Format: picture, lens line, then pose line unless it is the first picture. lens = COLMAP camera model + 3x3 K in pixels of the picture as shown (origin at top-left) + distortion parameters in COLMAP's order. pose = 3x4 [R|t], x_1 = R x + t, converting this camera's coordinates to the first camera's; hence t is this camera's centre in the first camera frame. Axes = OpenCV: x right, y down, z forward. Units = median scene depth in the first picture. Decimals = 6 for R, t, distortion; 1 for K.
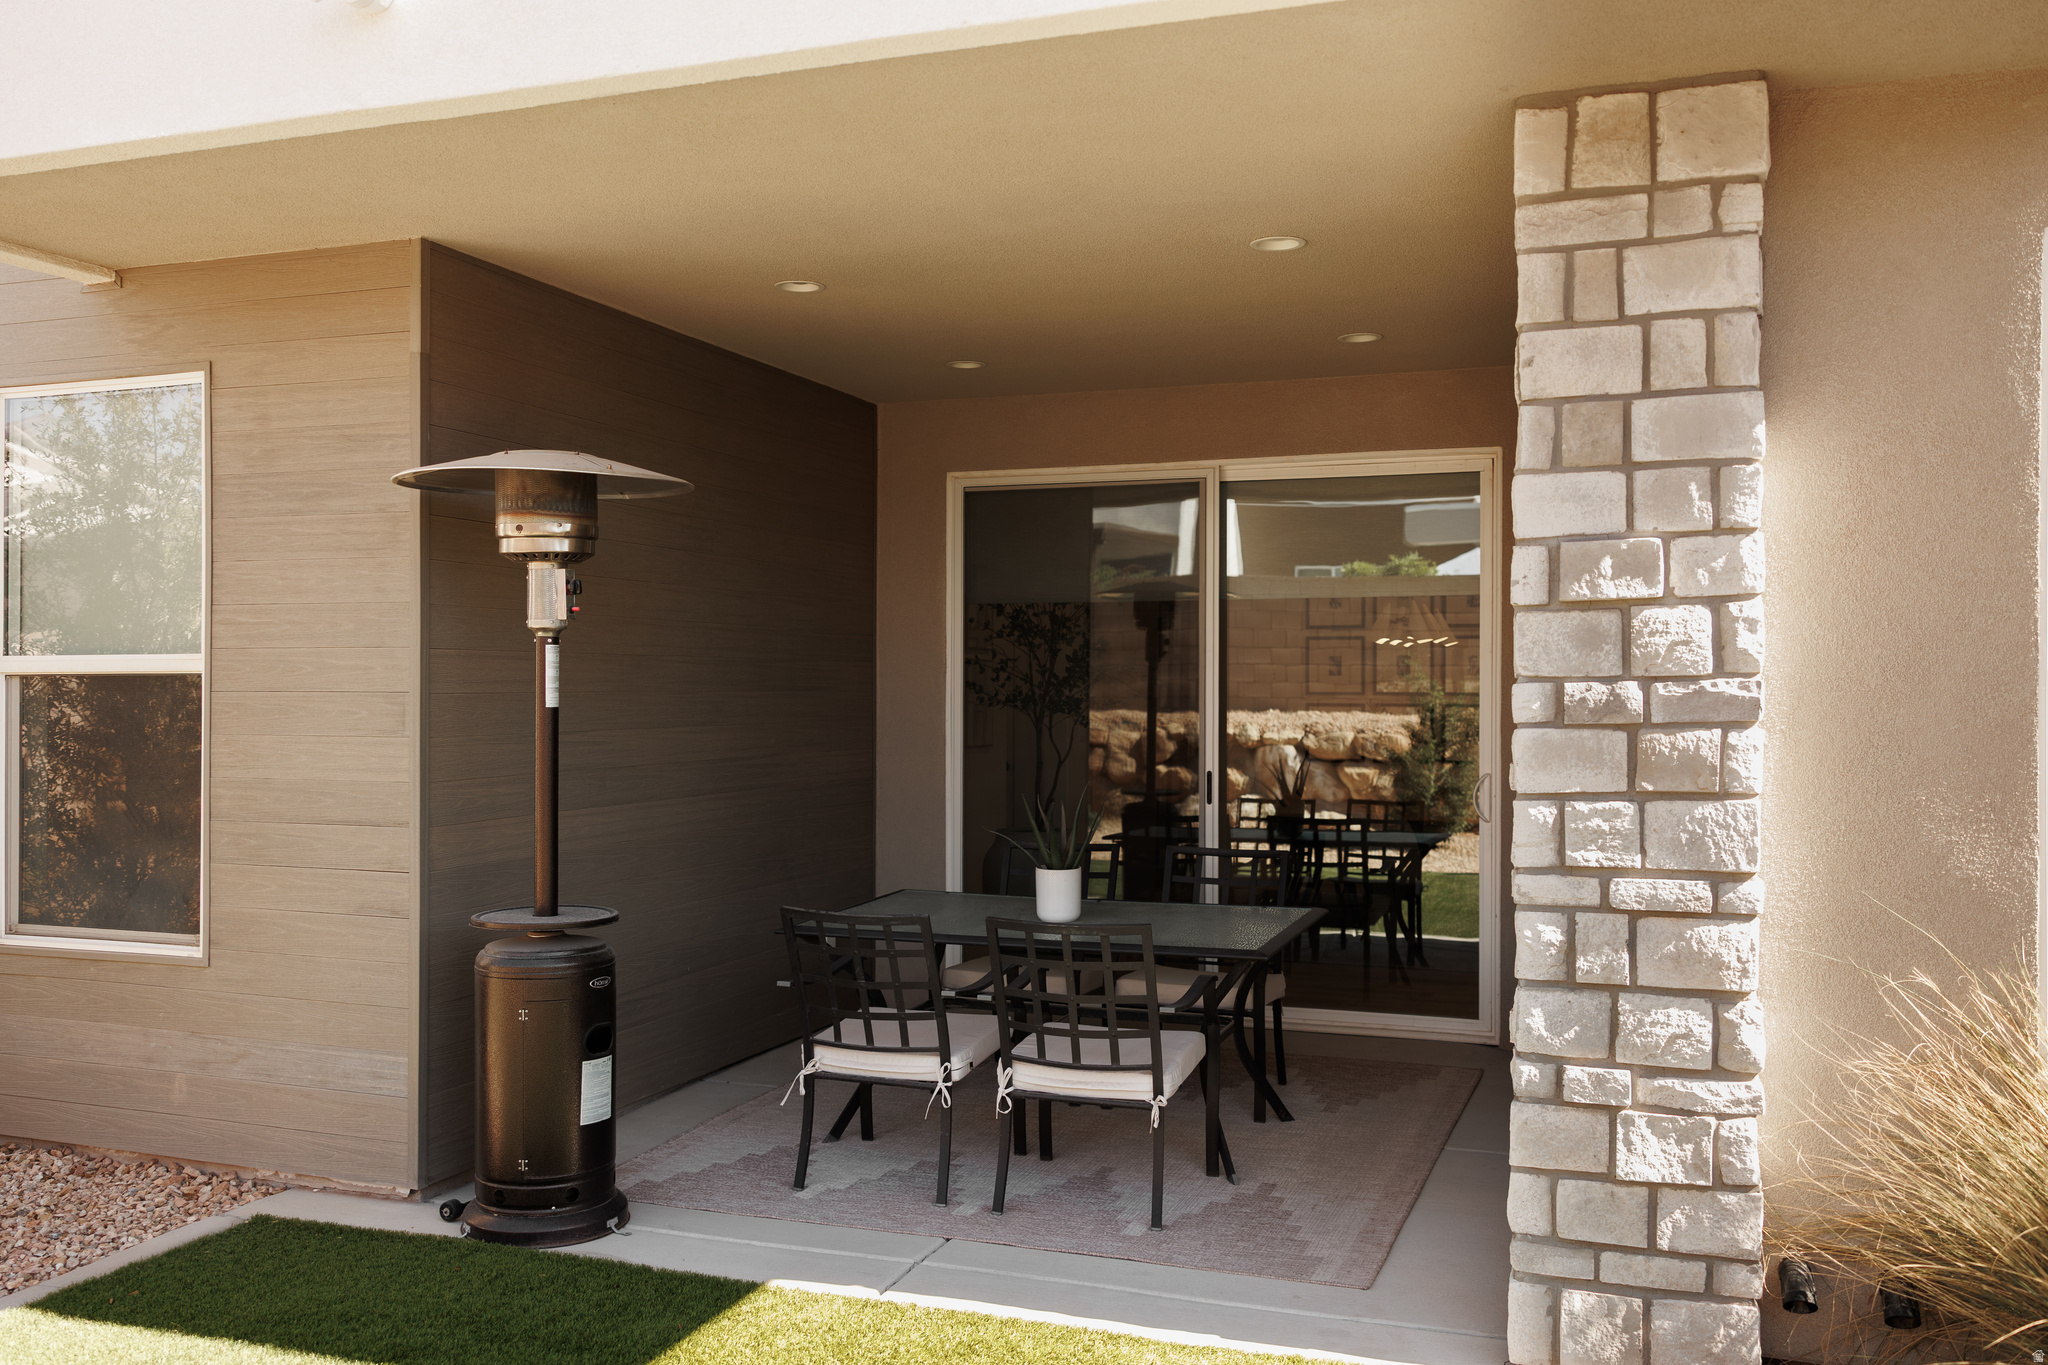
lens RADIAL K [[1733.9, 0, 1025.3], [0, 1733.9, 650.4], [0, 0, 1]] dist [-0.005076, 0.003932]
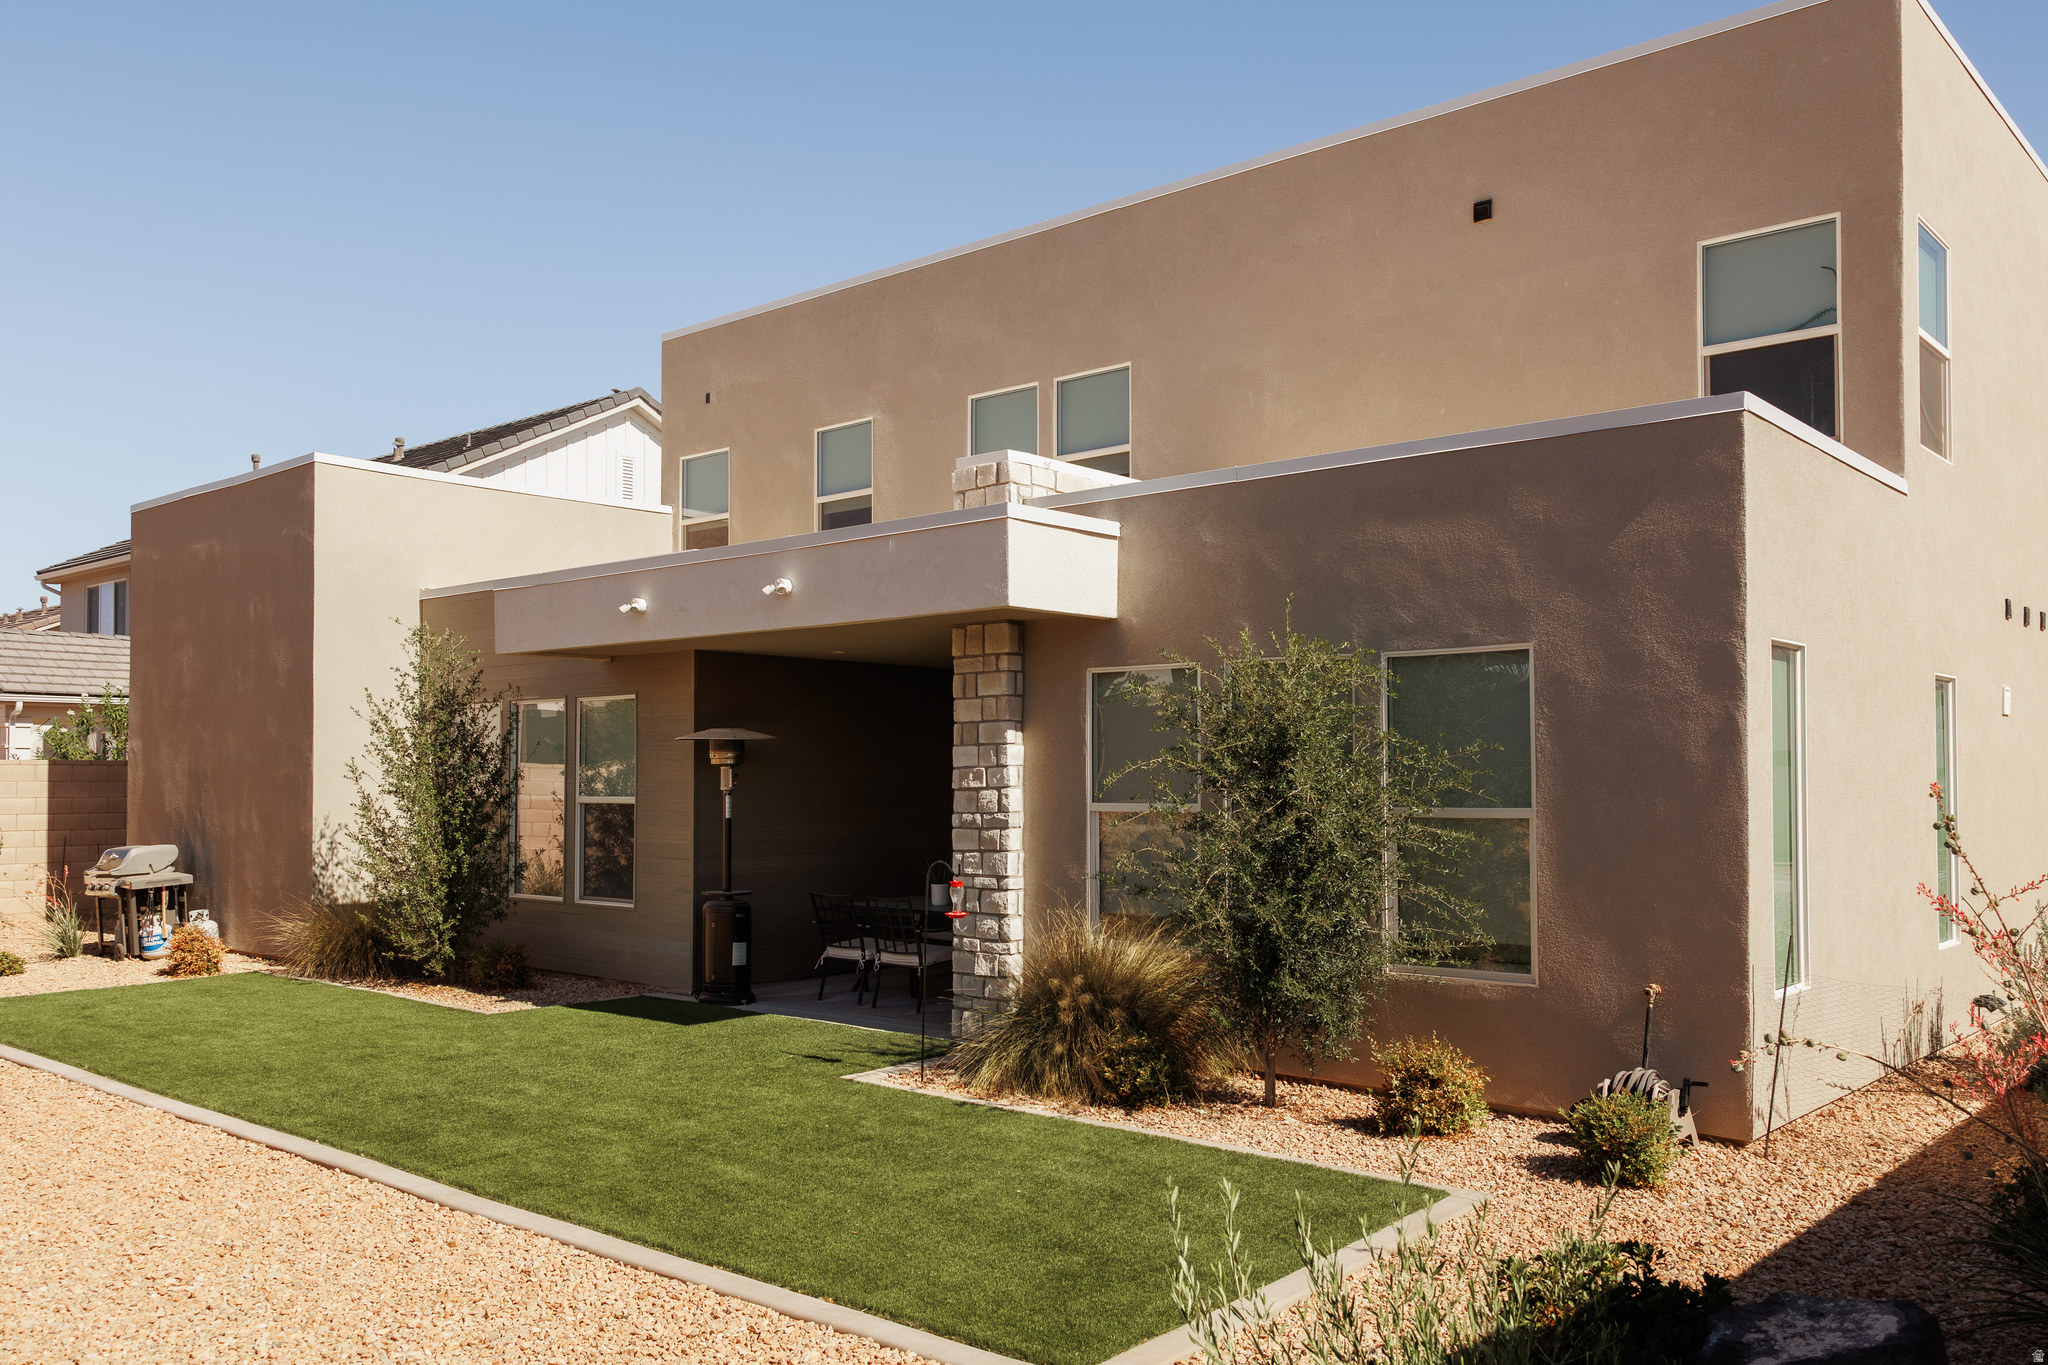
lens RADIAL K [[1672.3, 0, 1024.0], [0, 1672.3, 682.5], [0, 0, 1]] dist [-0.000423, 0.004168]
pose [[0.928458, -0.022184, -0.370774, 1.542828], [0.007294, 0.999111, -0.041516, -0.092617], [0.371365, 0.035841, 0.927795, -1.762813]]
